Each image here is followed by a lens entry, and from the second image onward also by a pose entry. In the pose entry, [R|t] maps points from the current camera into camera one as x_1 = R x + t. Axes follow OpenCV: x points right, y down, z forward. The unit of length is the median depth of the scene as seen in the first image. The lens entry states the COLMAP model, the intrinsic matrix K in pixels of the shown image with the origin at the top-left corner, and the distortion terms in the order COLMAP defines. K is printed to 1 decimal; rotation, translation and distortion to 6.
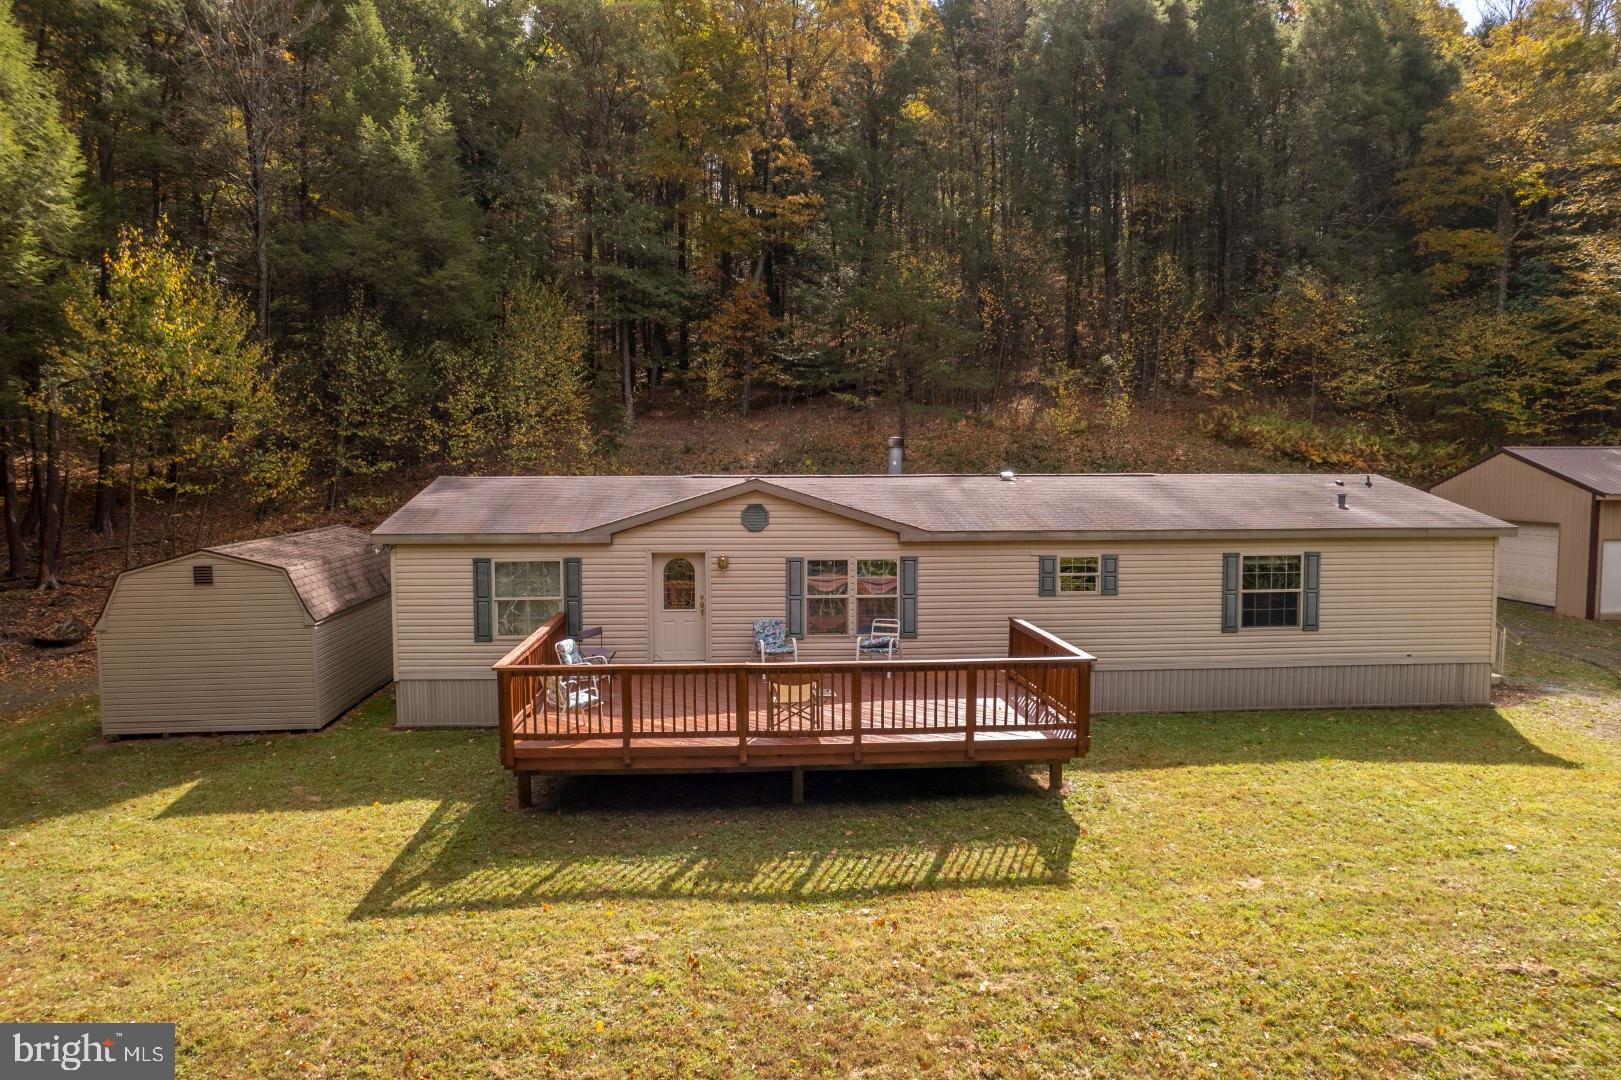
lens RADIAL K [[1051.7, 0, 799.8], [0, 1051.7, 536.8], [0, 0, 1]] dist [-0.072709, 0.071809]
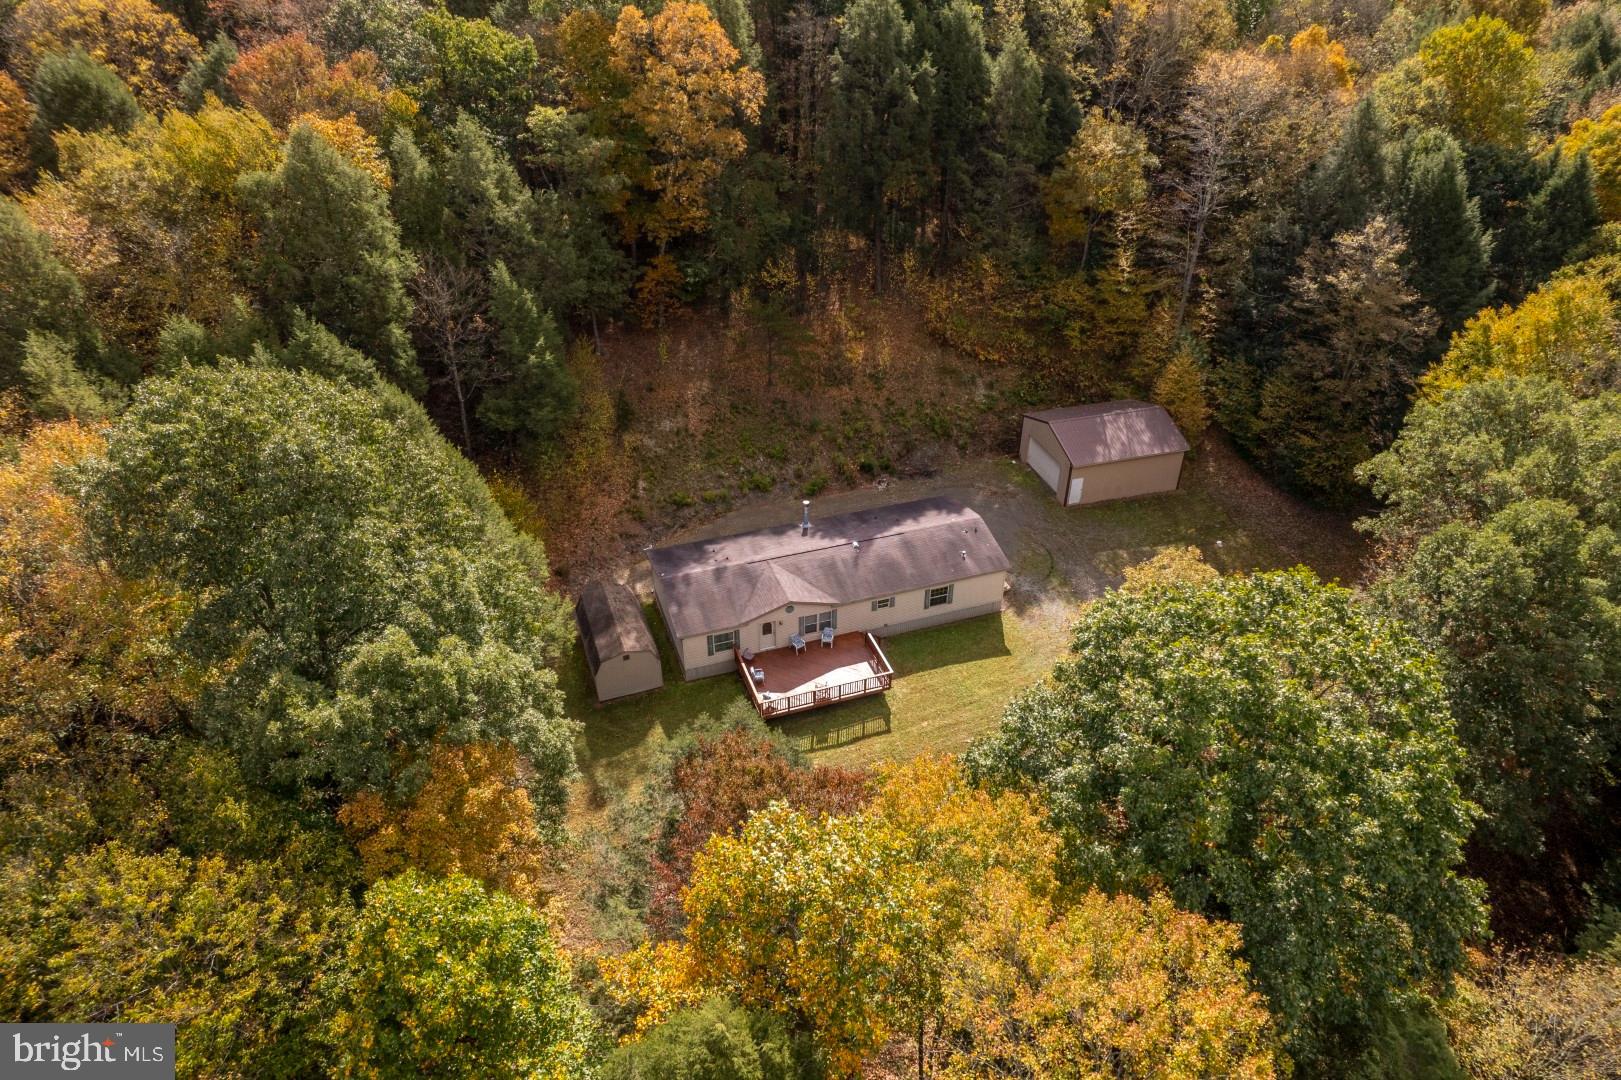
lens RADIAL K [[1051.7, 0, 799.8], [0, 1051.7, 536.8], [0, 0, 1]] dist [-0.072709, 0.071809]
pose [[0.963611, -0.145481, 0.224251, -0.710564], [0.005796, 0.850099, 0.526592, -1.921868], [-0.267245, -0.506130, 0.820008, -1.559254]]
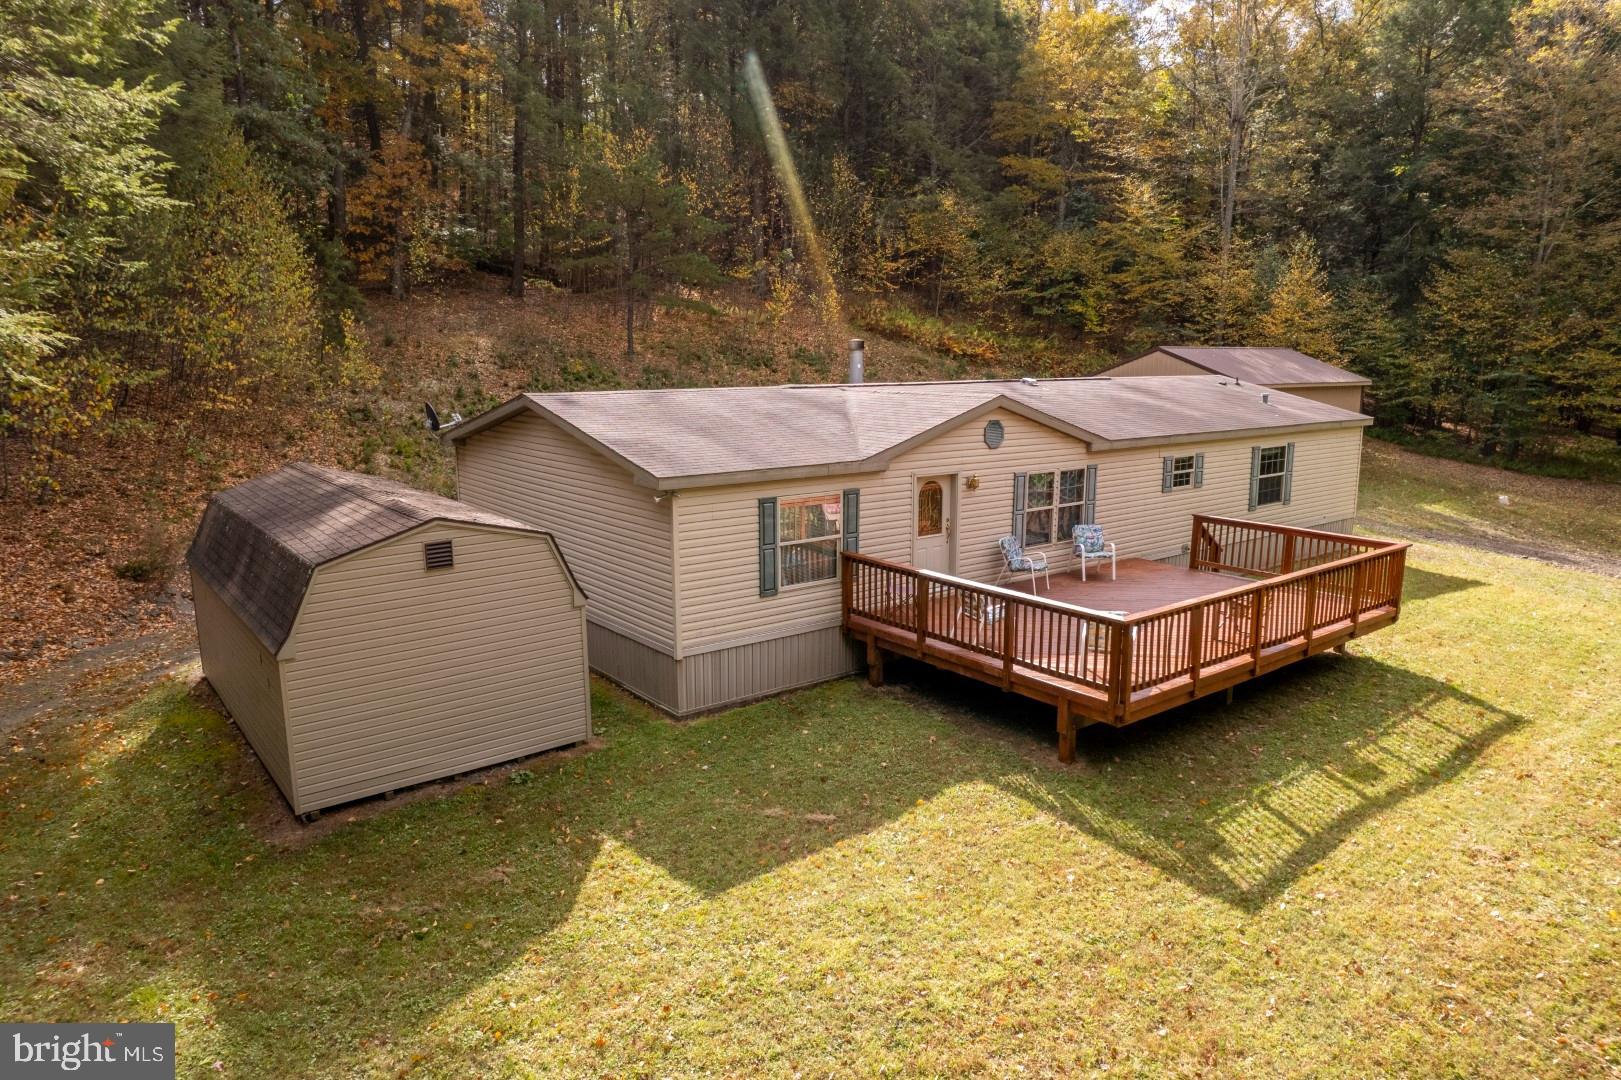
lens RADIAL K [[1051.7, 0, 799.8], [0, 1051.7, 536.8], [0, 0, 1]] dist [-0.072709, 0.071809]
pose [[0.828008, -0.097507, 0.552172, -0.735157], [0.033646, 0.991629, 0.124656, -0.050943], [-0.559705, -0.084638, 0.824358, 0.294535]]
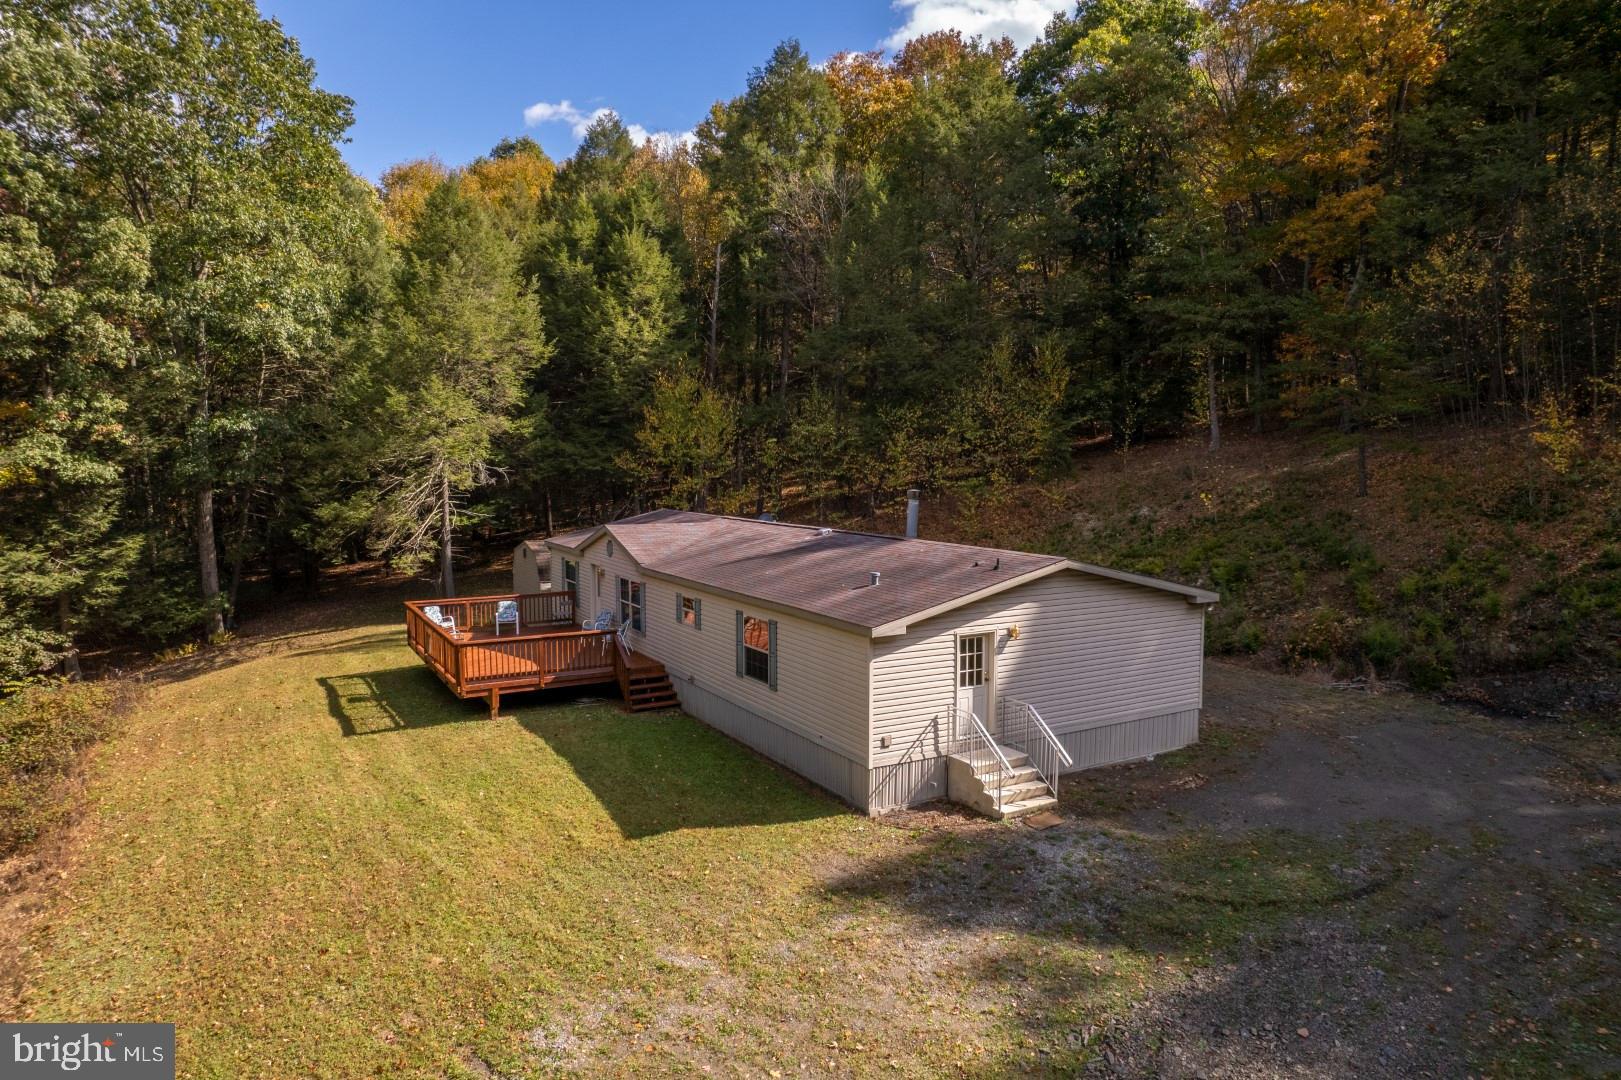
lens RADIAL K [[1051.7, 0, 799.8], [0, 1051.7, 536.8], [0, 0, 1]] dist [-0.072709, 0.071809]
pose [[0.440700, 0.074849, -0.894528, 1.591965], [-0.060719, 0.996721, 0.053486, -0.145384], [0.895598, 0.030744, 0.443800, 0.528658]]
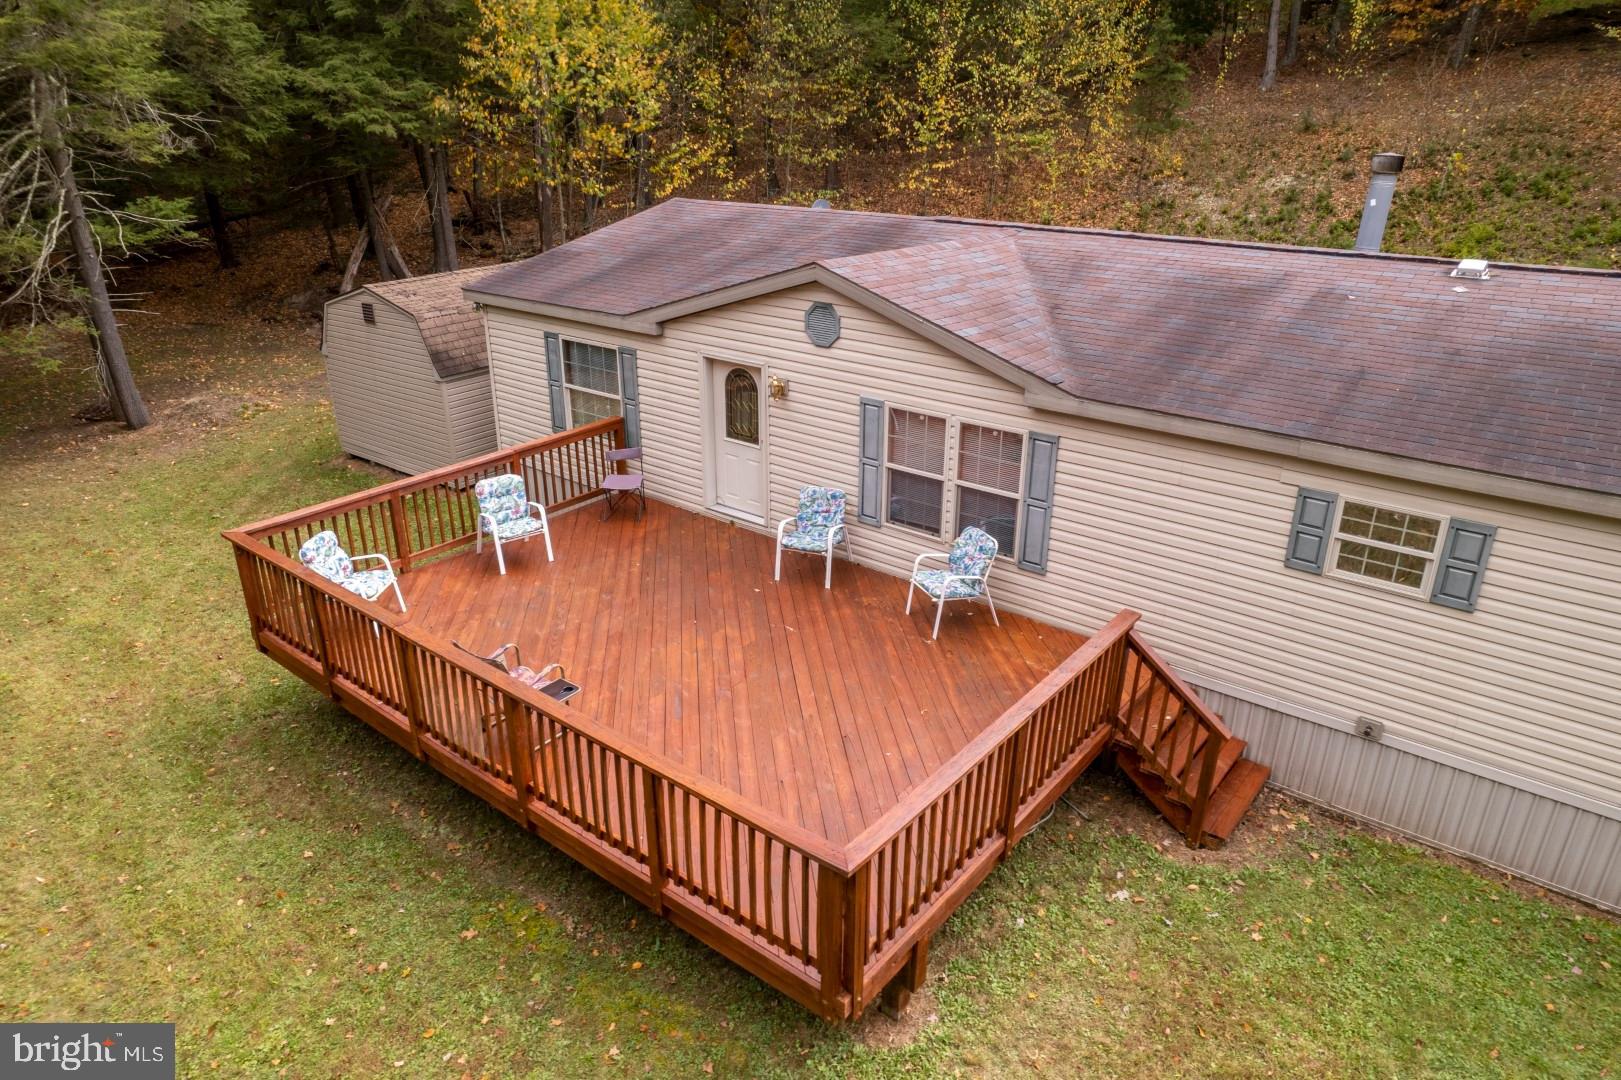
lens RADIAL K [[1051.7, 0, 799.8], [0, 1051.7, 536.8], [0, 0, 1]] dist [-0.072709, 0.071809]
pose [[0.734917, 0.261238, -0.625821, 0.368225], [-0.042561, 0.938774, 0.341895, -0.112047], [0.676820, -0.224629, 0.701039, 0.529963]]
